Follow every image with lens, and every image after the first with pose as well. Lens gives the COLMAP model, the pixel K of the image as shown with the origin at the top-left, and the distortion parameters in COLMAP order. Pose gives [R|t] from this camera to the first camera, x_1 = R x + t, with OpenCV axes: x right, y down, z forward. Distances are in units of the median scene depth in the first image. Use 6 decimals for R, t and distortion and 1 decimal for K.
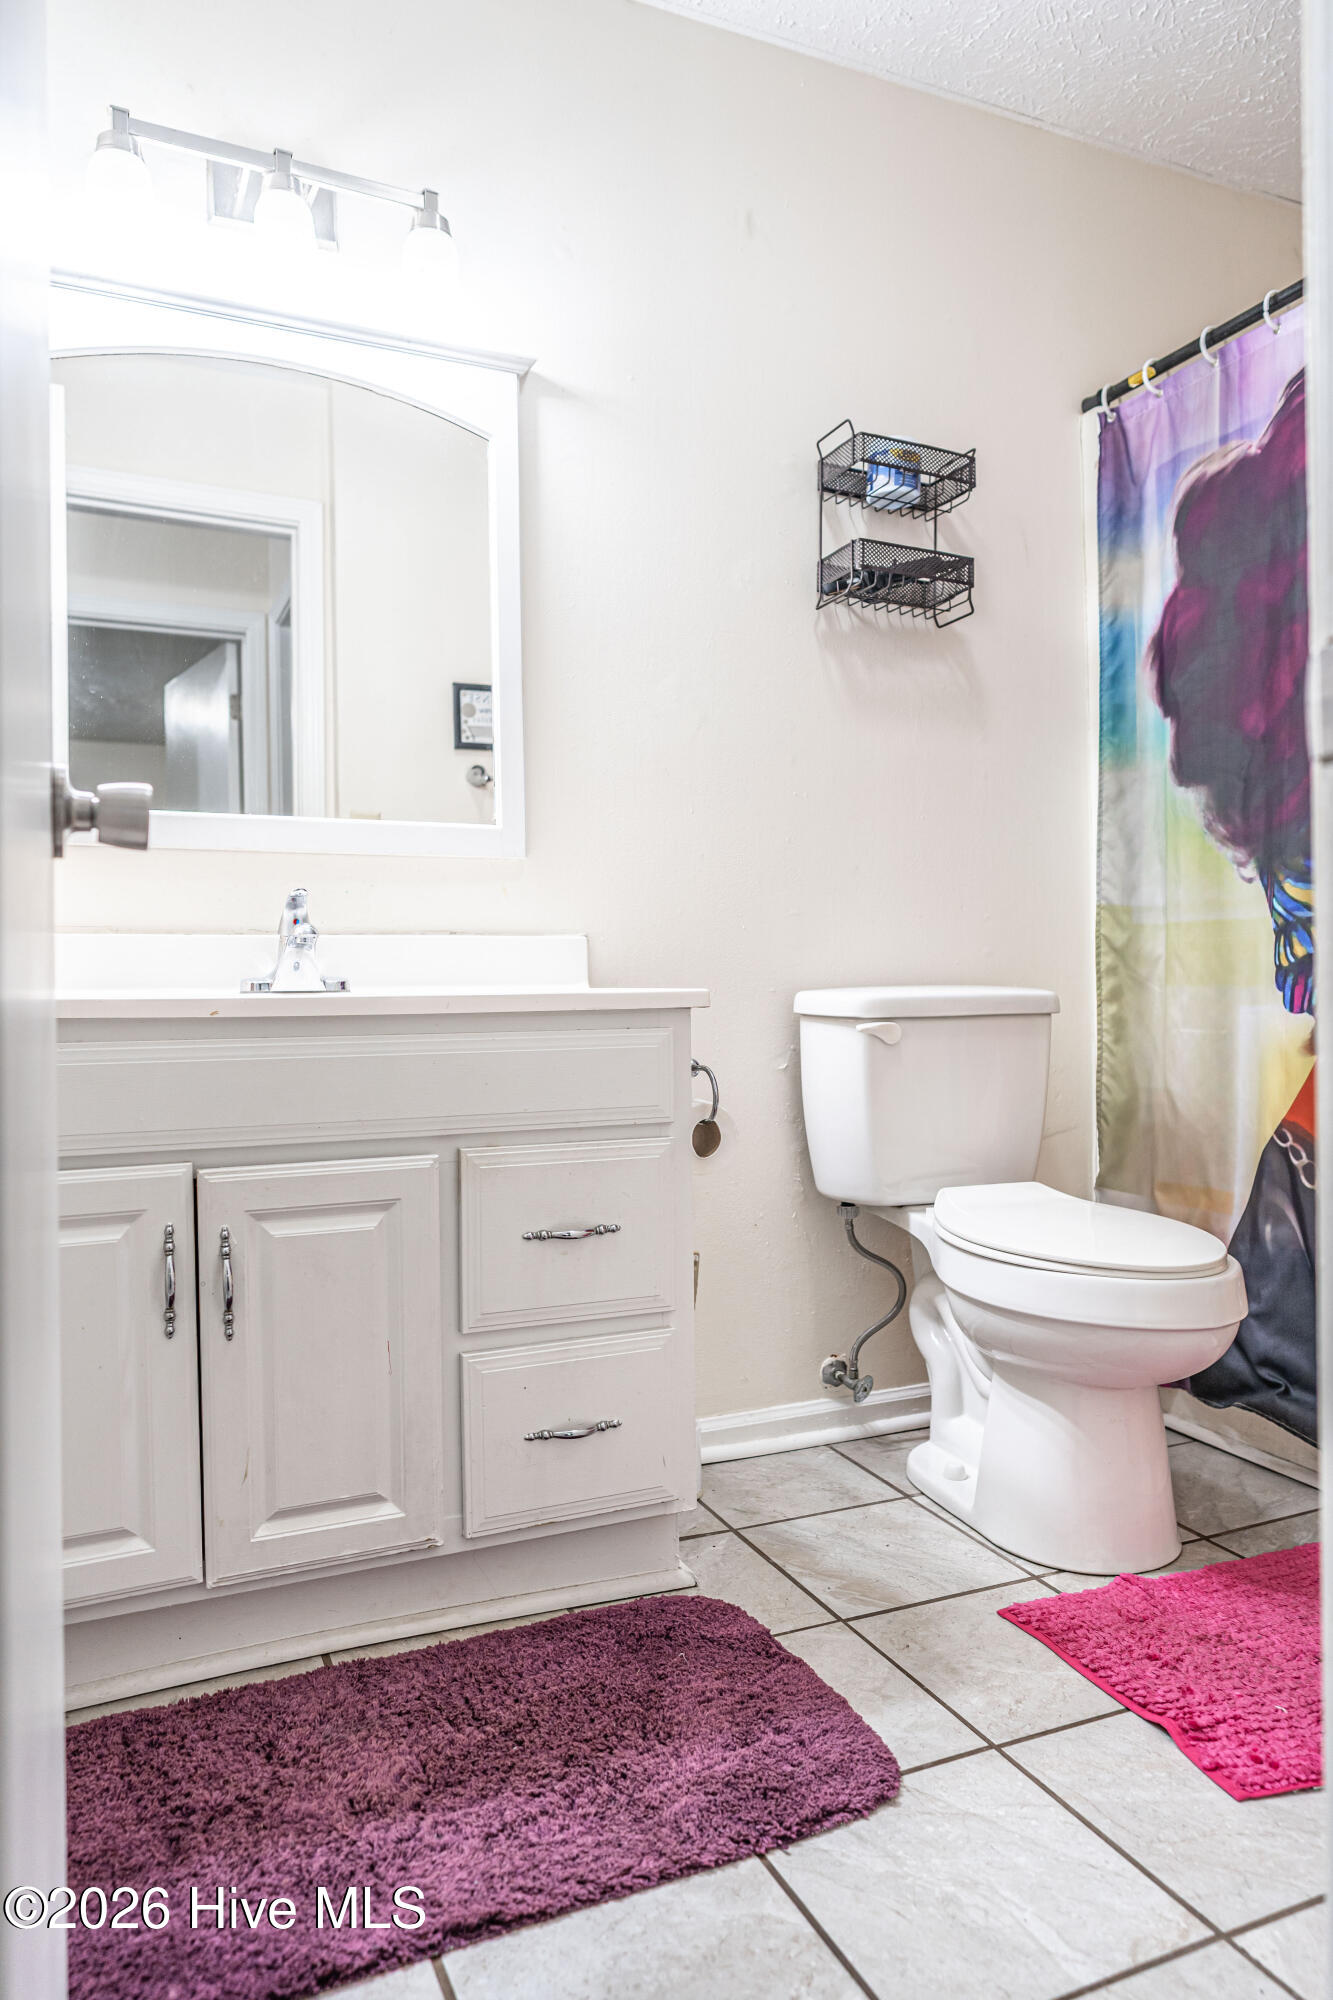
lens RADIAL K [[1332.4, 0, 666.5], [0, 1332.4, 1000.0], [0, 0, 1]] dist [0.000258, 0.009034]
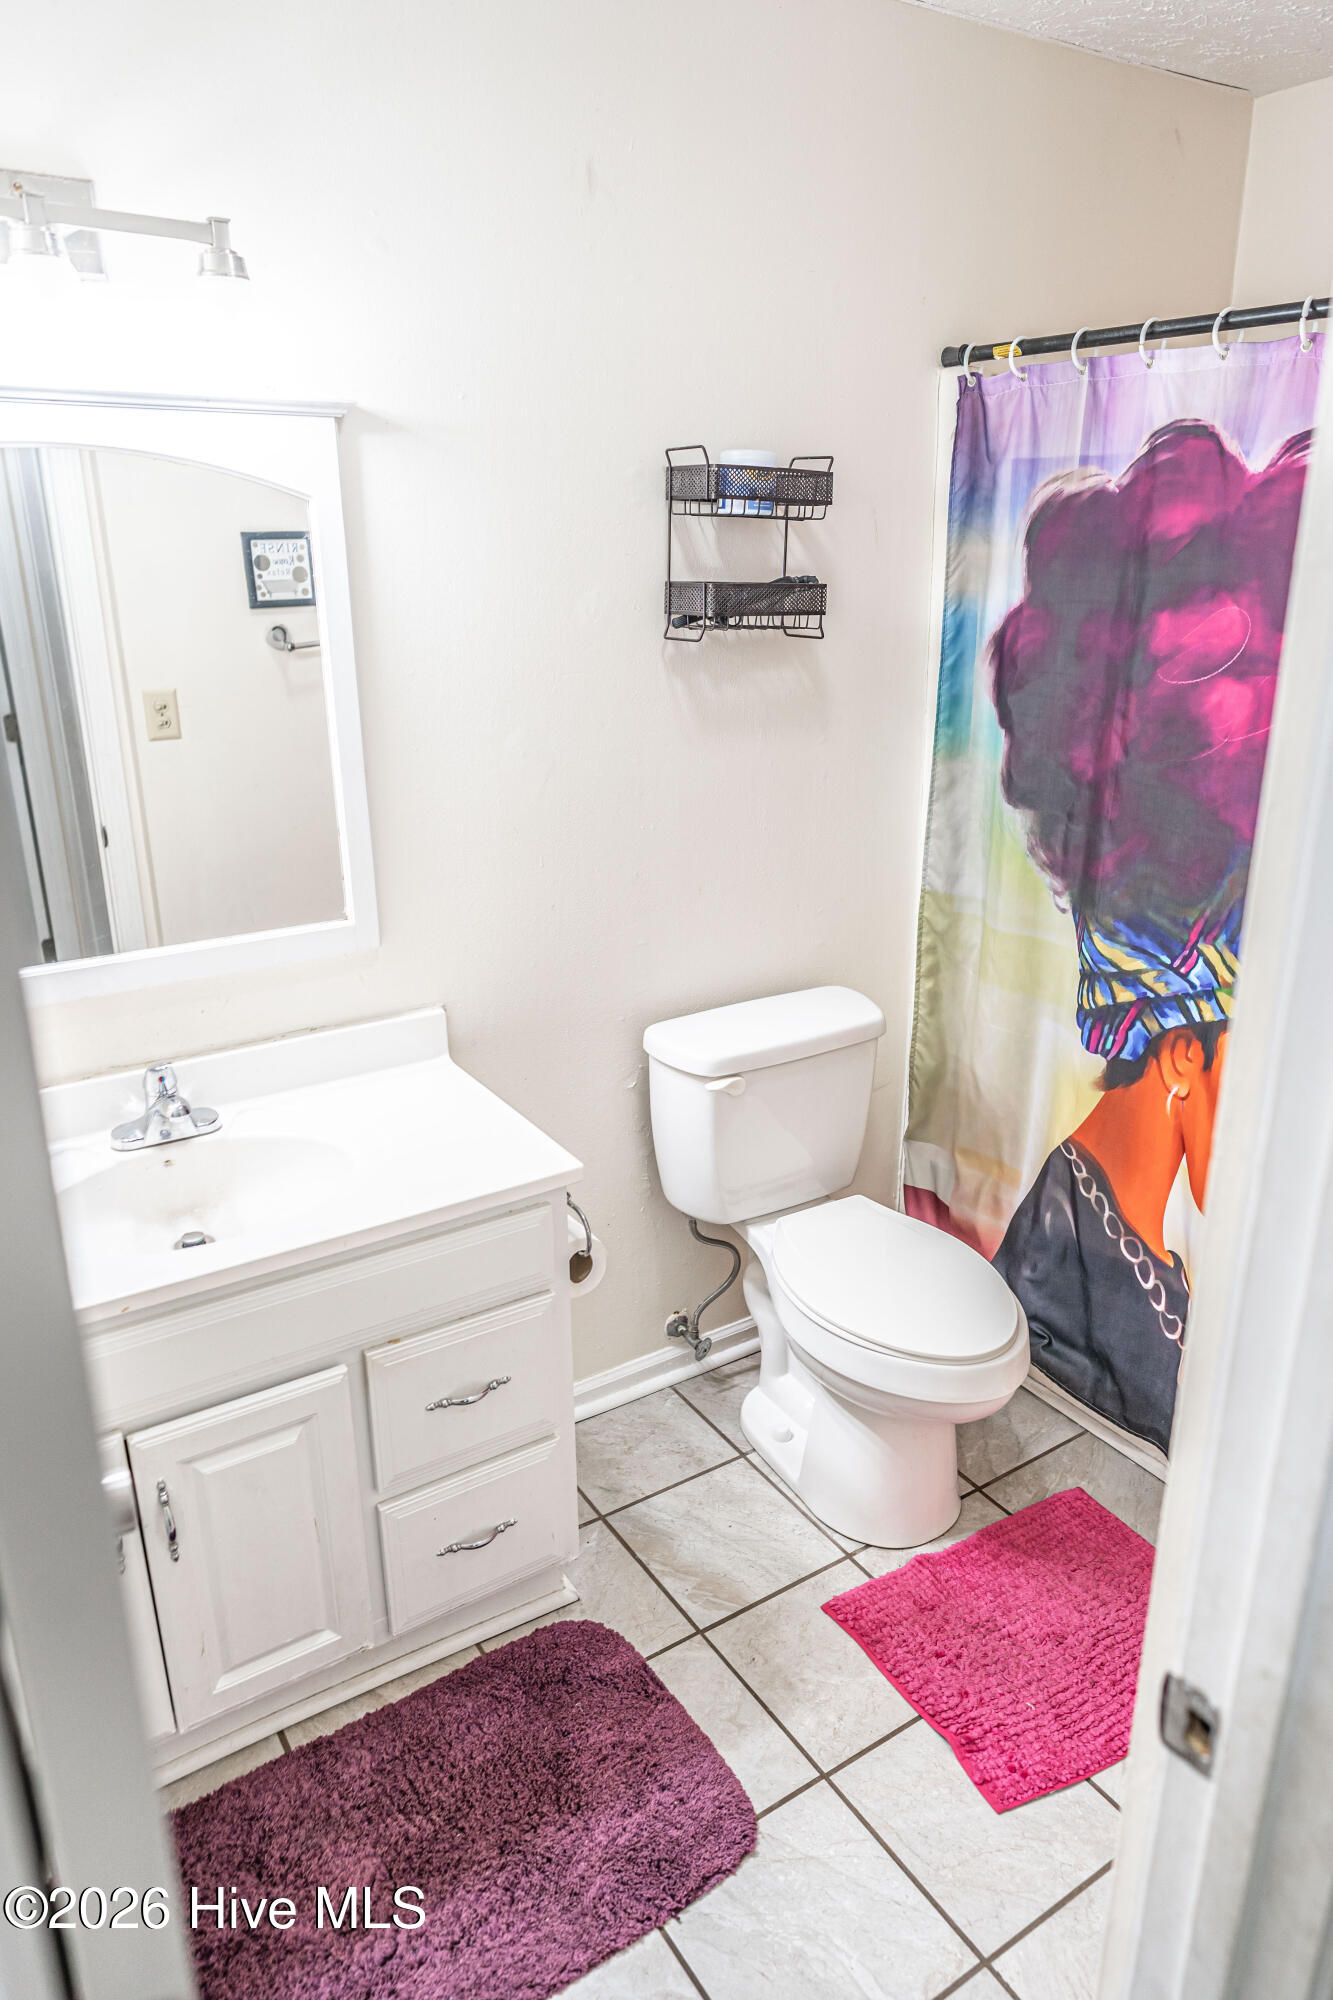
lens RADIAL K [[1332.4, 0, 666.5], [0, 1332.4, 1000.0], [0, 0, 1]] dist [0.000258, 0.009034]
pose [[0.987173, -0.046812, 0.152634, -0.051198], [-0.005291, 0.945928, 0.324334, -0.412092], [-0.159564, -0.320982, 0.933547, 0.027172]]
